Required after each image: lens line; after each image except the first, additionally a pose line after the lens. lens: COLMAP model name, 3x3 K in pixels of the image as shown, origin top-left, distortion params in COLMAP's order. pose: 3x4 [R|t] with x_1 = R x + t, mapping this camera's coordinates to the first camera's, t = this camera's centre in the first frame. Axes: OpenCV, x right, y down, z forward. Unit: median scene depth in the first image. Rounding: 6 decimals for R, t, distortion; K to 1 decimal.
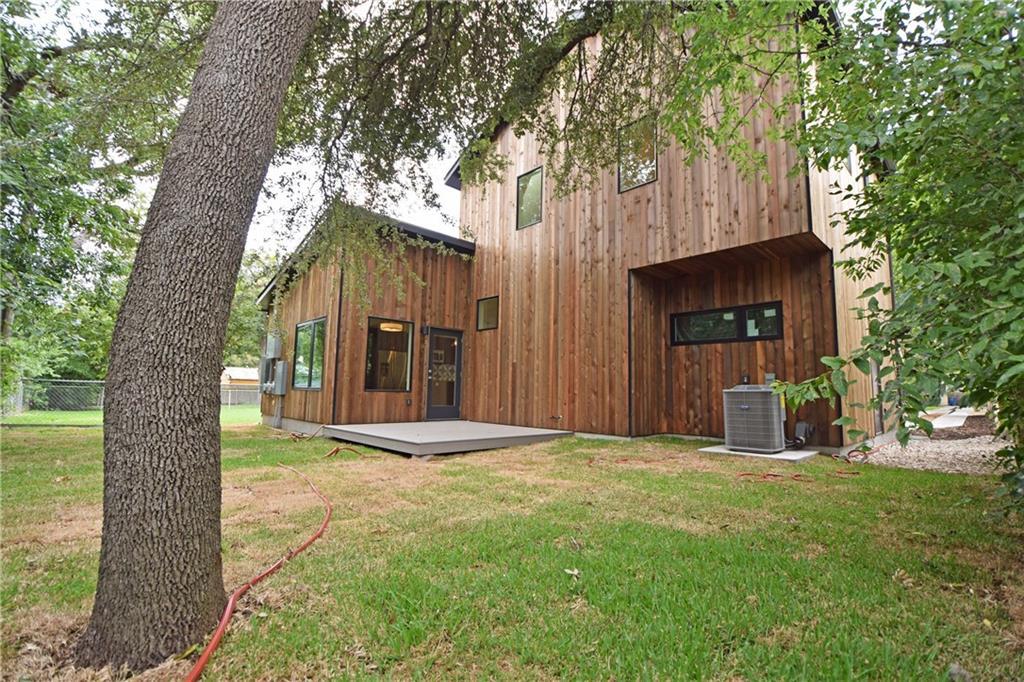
lens RADIAL K [[460.4, 0, 509.5], [0, 460.4, 343.1], [0, 0, 1]] dist [0.018110, -0.026824]
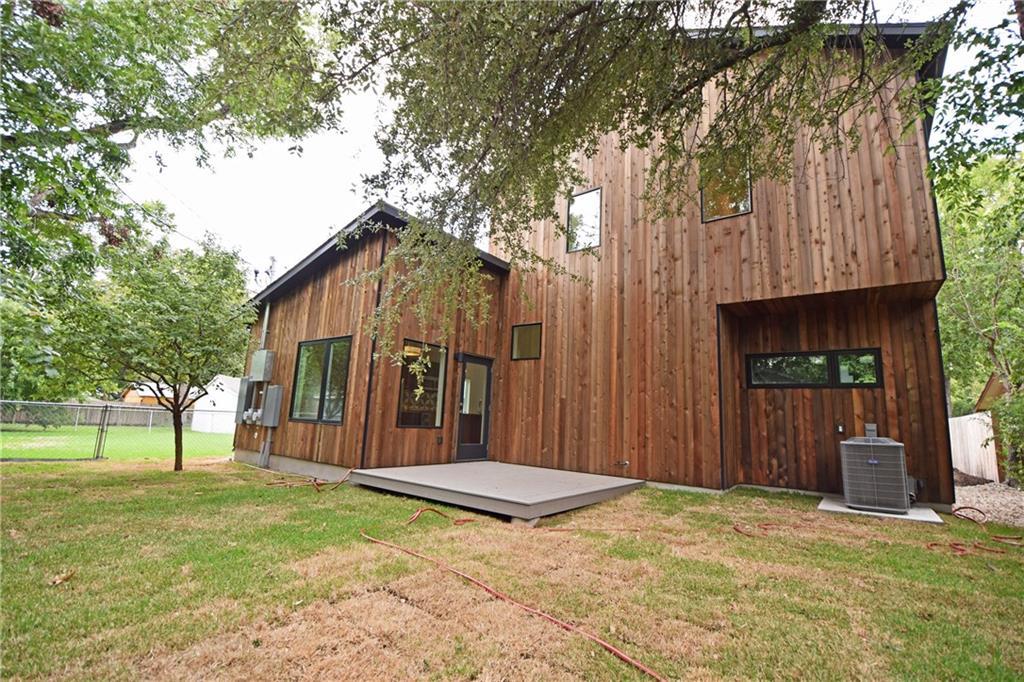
lens RADIAL K [[460.4, 0, 509.5], [0, 460.4, 343.1], [0, 0, 1]] dist [0.018110, -0.026824]
pose [[0.986520, 0.052684, 0.154928, -0.282184], [-0.044227, 0.997363, -0.057542, -0.010491], [-0.157551, 0.049914, 0.986249, 0.152003]]
